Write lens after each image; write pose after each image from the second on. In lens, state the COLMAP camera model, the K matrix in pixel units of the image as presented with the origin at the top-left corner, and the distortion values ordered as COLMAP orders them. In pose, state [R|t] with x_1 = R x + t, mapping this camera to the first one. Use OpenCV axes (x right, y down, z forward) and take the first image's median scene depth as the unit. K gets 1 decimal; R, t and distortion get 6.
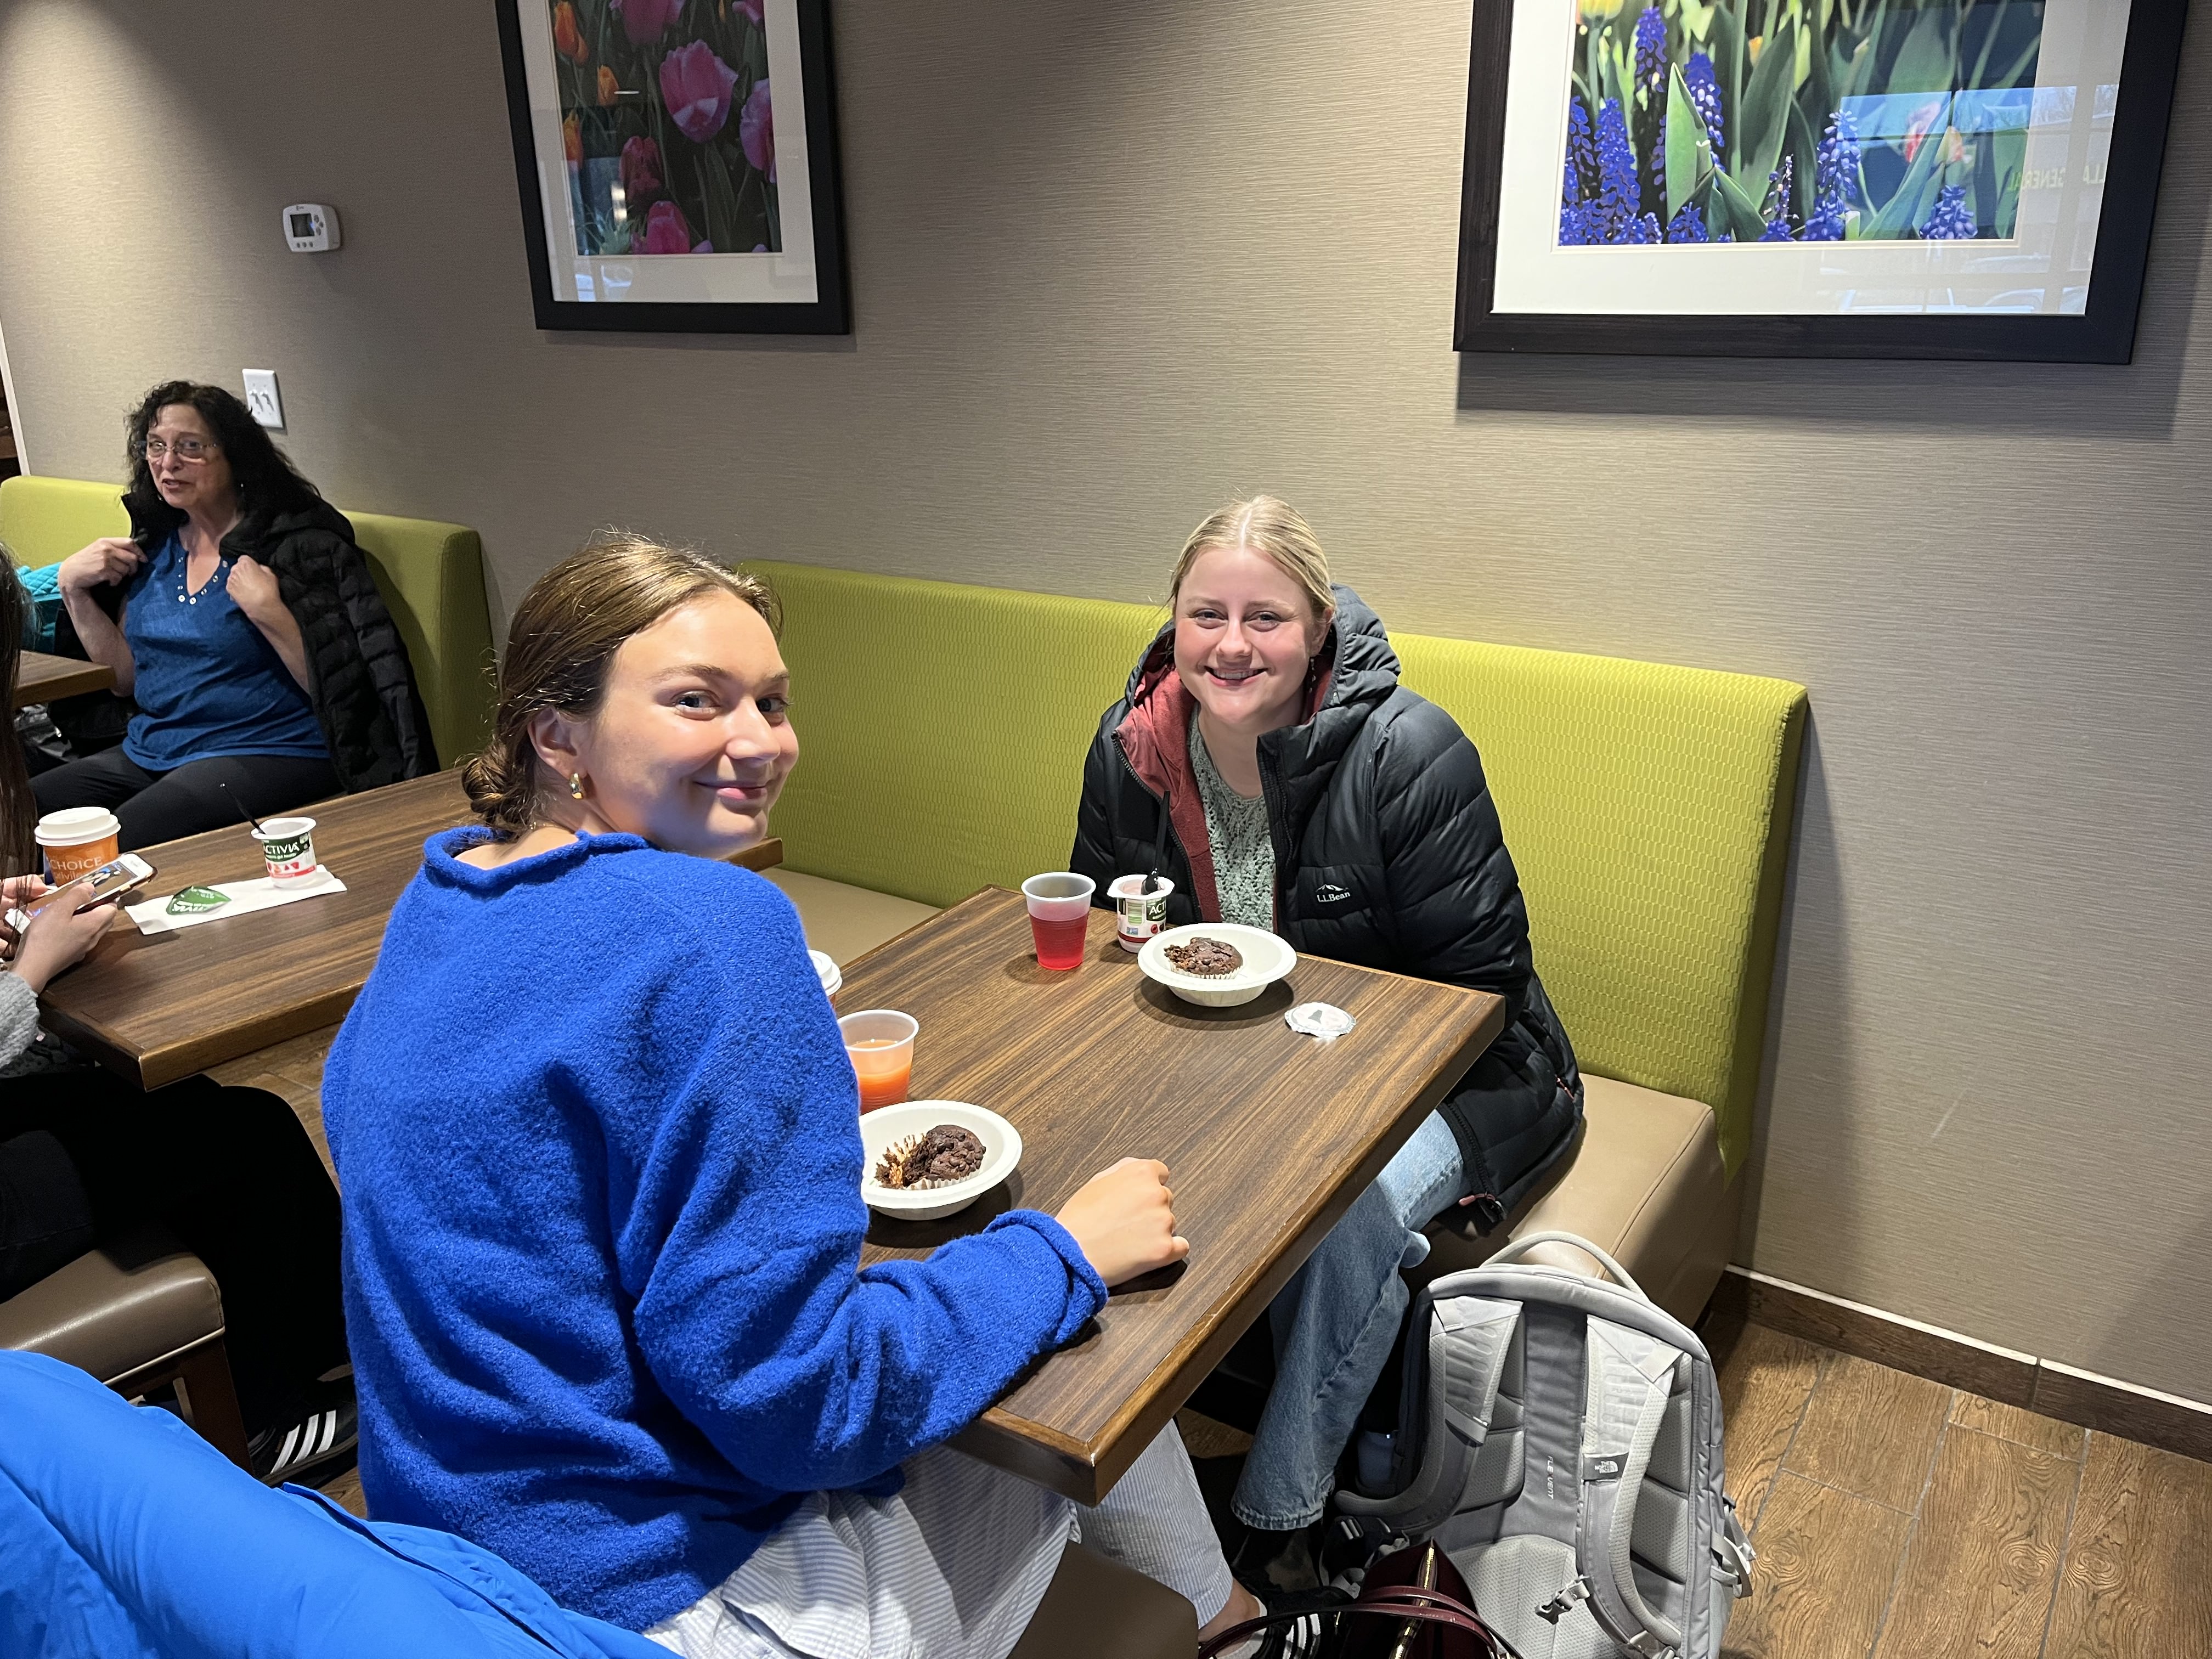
lens RADIAL K [[1675.0, 0, 1119.3], [0, 1675.0, 814.5], [0, 0, 1]] dist [0.067968, -0.089847]
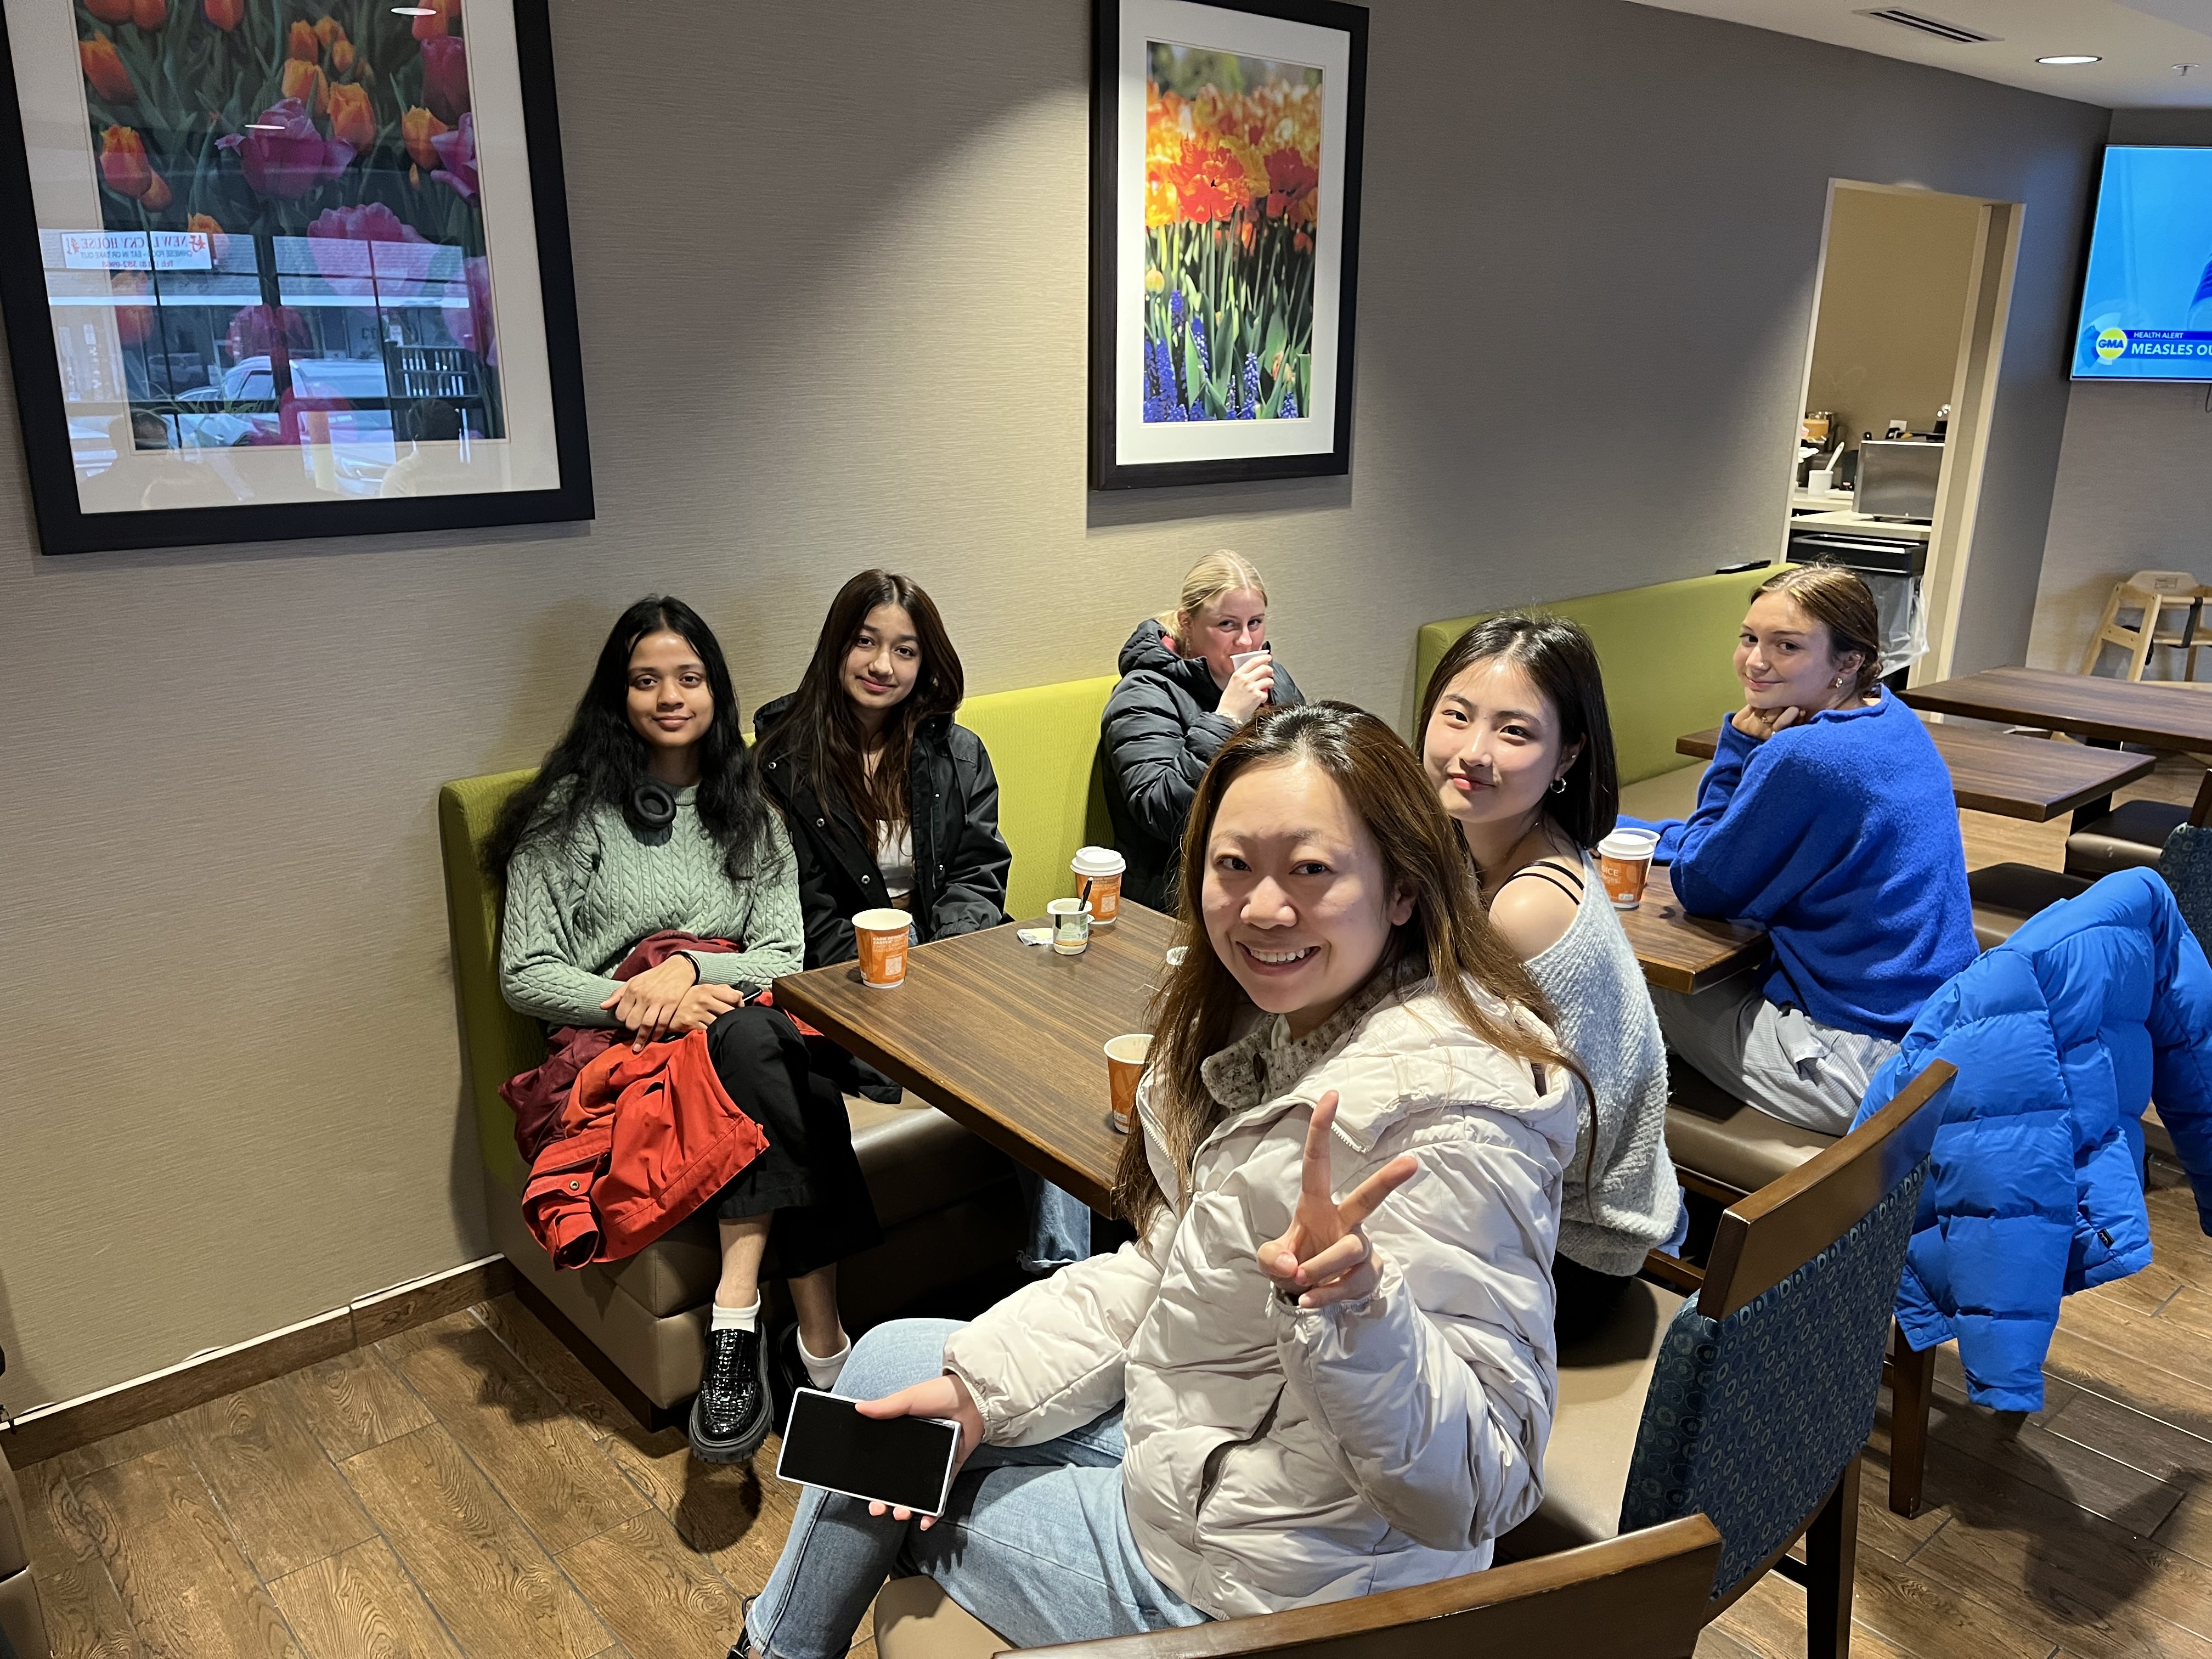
lens RADIAL K [[1675.0, 0, 1119.3], [0, 1675.0, 814.5], [0, 0, 1]] dist [0.067968, -0.089847]
pose [[0.264808, -0.243951, 0.932933, -1.406513], [0.297087, 0.941051, 0.161747, -0.259950], [-0.917396, 0.234331, 0.321672, 0.609506]]
